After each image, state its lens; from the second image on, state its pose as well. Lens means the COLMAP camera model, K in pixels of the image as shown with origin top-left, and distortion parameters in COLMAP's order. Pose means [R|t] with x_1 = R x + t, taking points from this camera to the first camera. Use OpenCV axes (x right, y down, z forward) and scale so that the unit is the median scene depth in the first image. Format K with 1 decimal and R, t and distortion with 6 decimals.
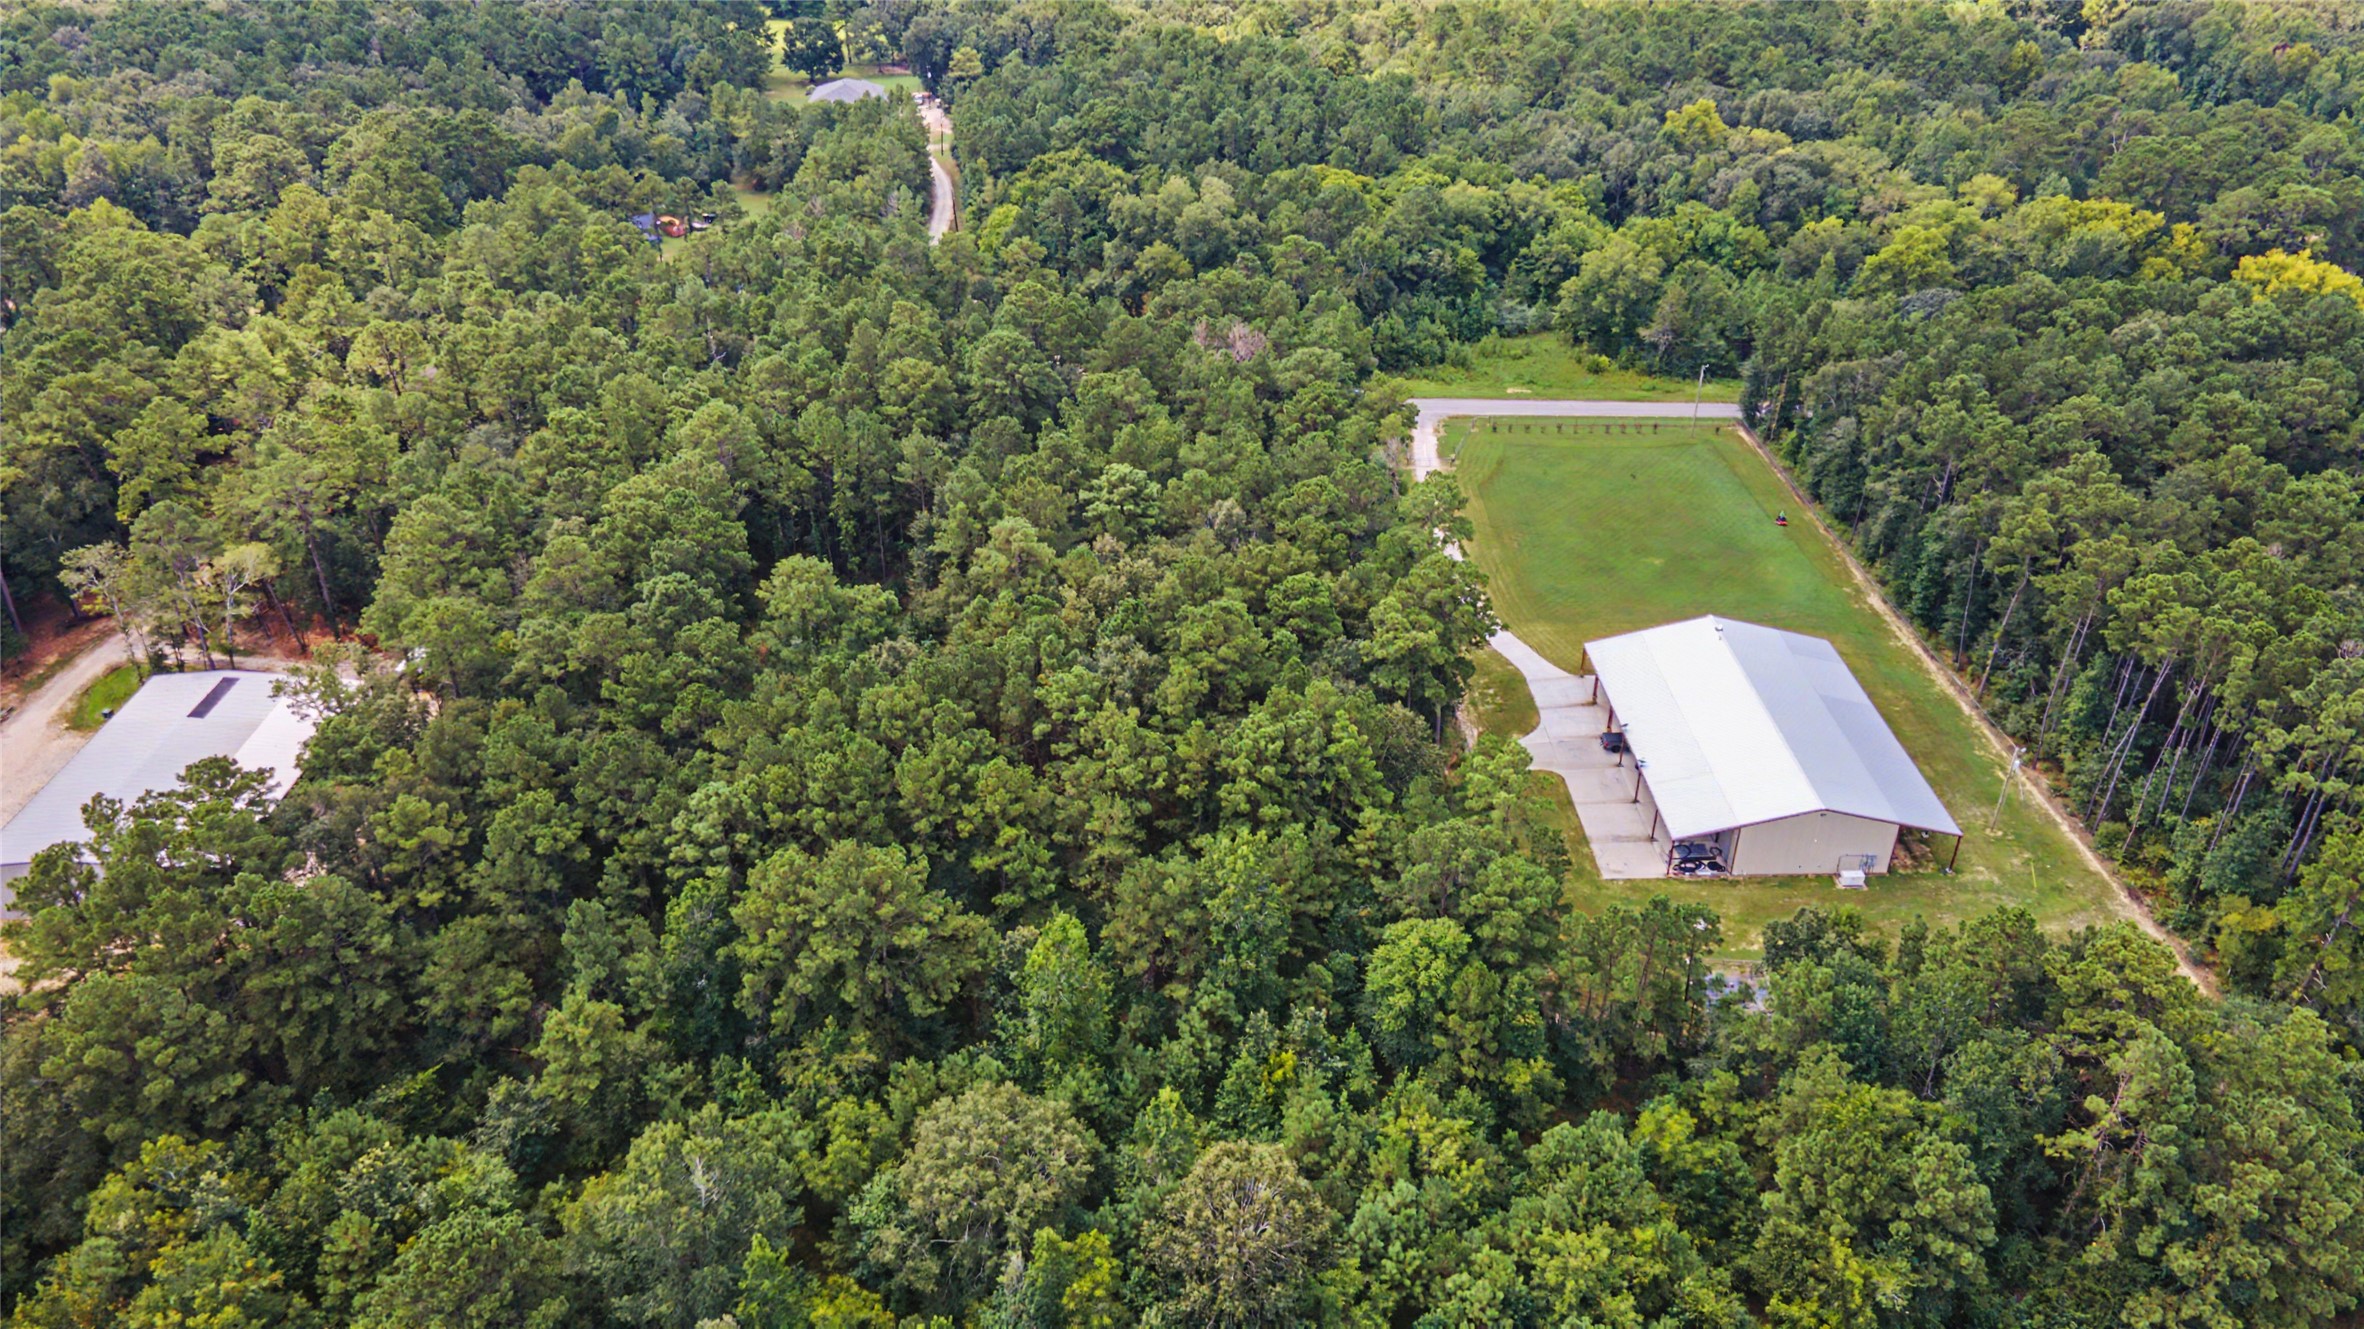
lens RADIAL K [[1708.7, 0, 1182.0], [0, 1708.7, 664.5], [0, 0, 1]] dist [0.025719, 0.046934]
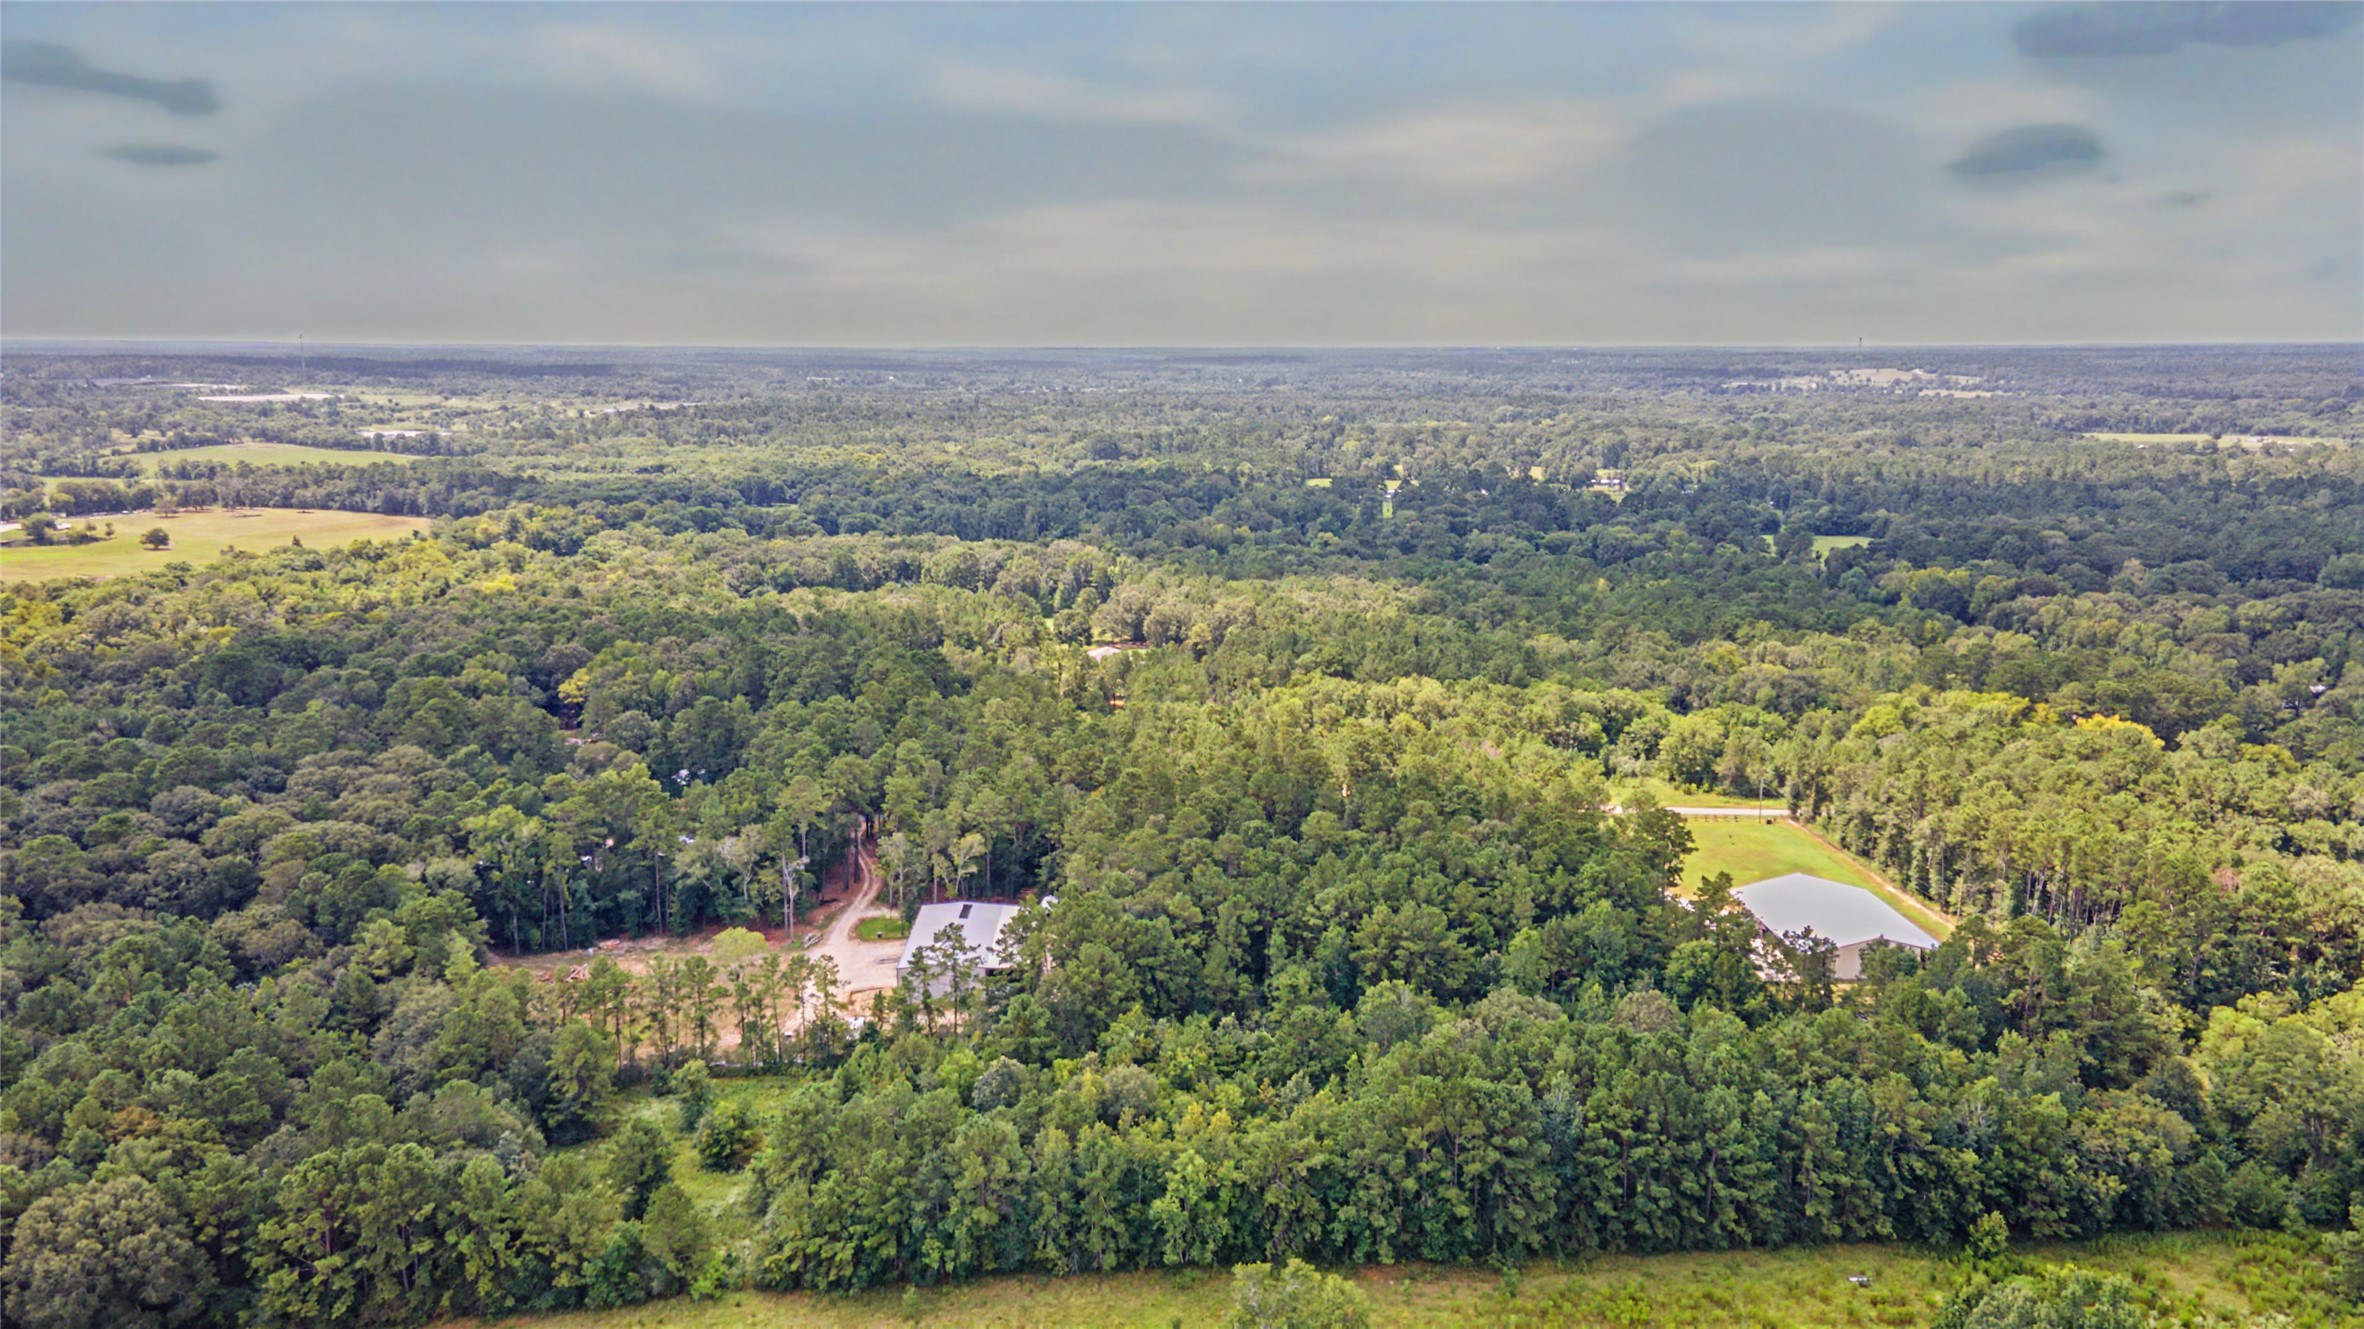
lens RADIAL K [[1708.7, 0, 1182.0], [0, 1708.7, 664.5], [0, 0, 1]] dist [0.025719, 0.046934]
pose [[0.999943, 0.001163, 0.010654, -0.352340], [0.002680, 0.935366, -0.353671, 0.402619], [-0.010377, 0.353679, 0.935309, -0.736021]]
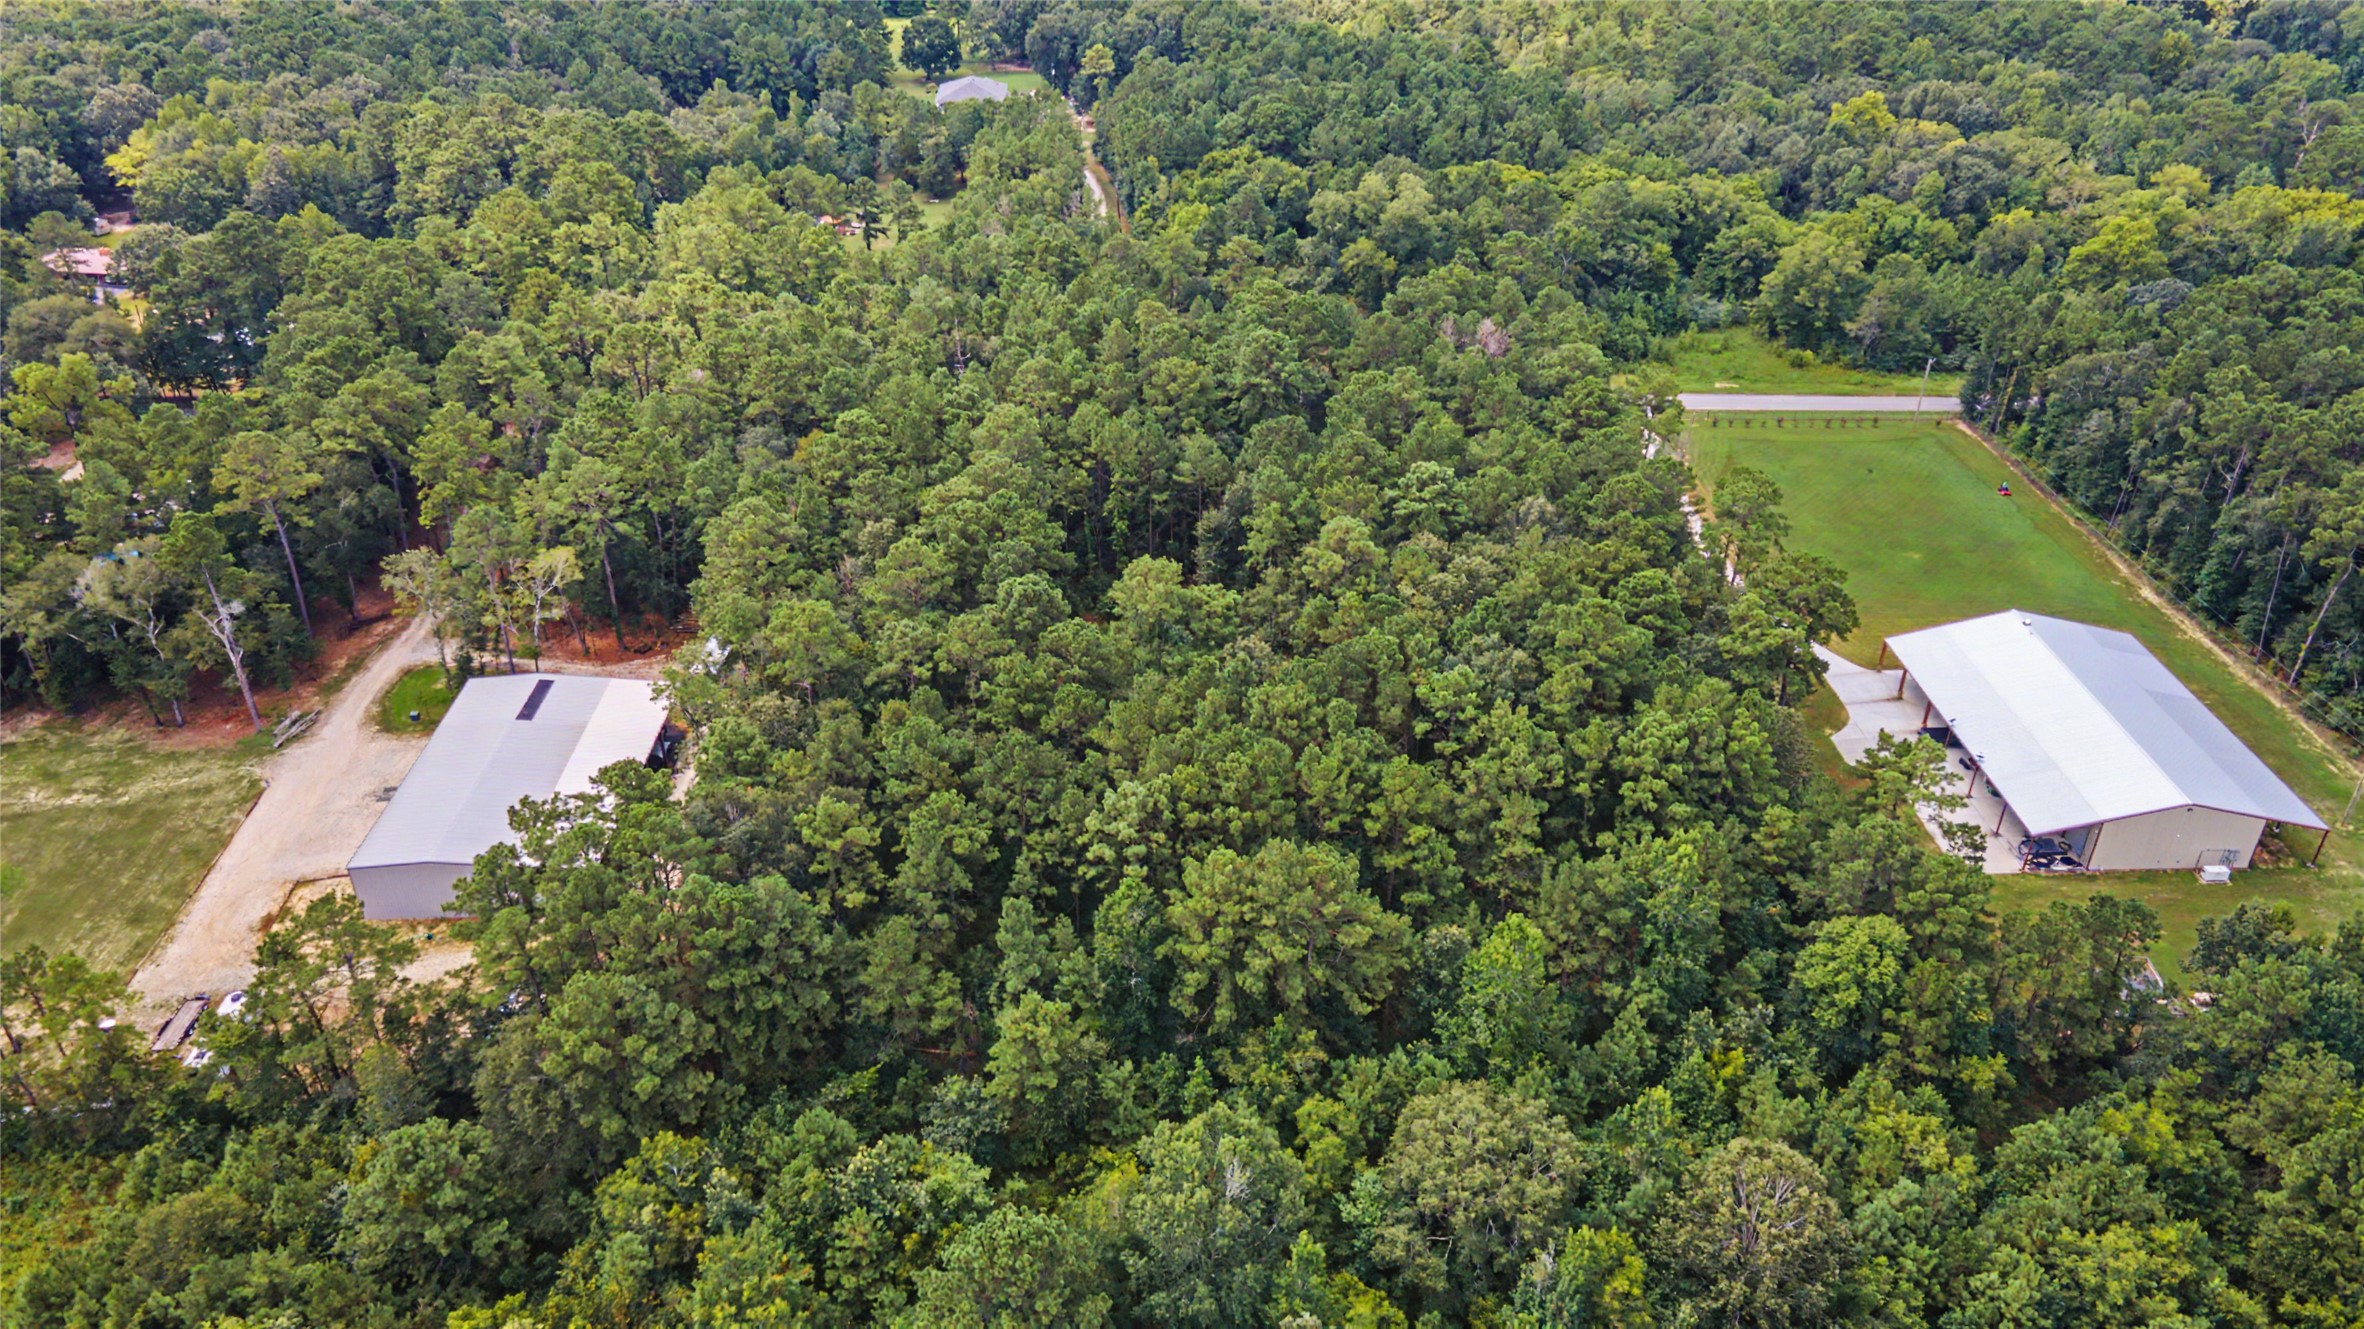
lens RADIAL K [[1708.7, 0, 1182.0], [0, 1708.7, 664.5], [0, 0, 1]] dist [0.025719, 0.046934]
pose [[0.999978, -0.005622, 0.003429, -0.184696], [0.005612, 0.999979, 0.003126, -0.002685], [-0.003447, -0.003106, 0.999989, -0.002542]]
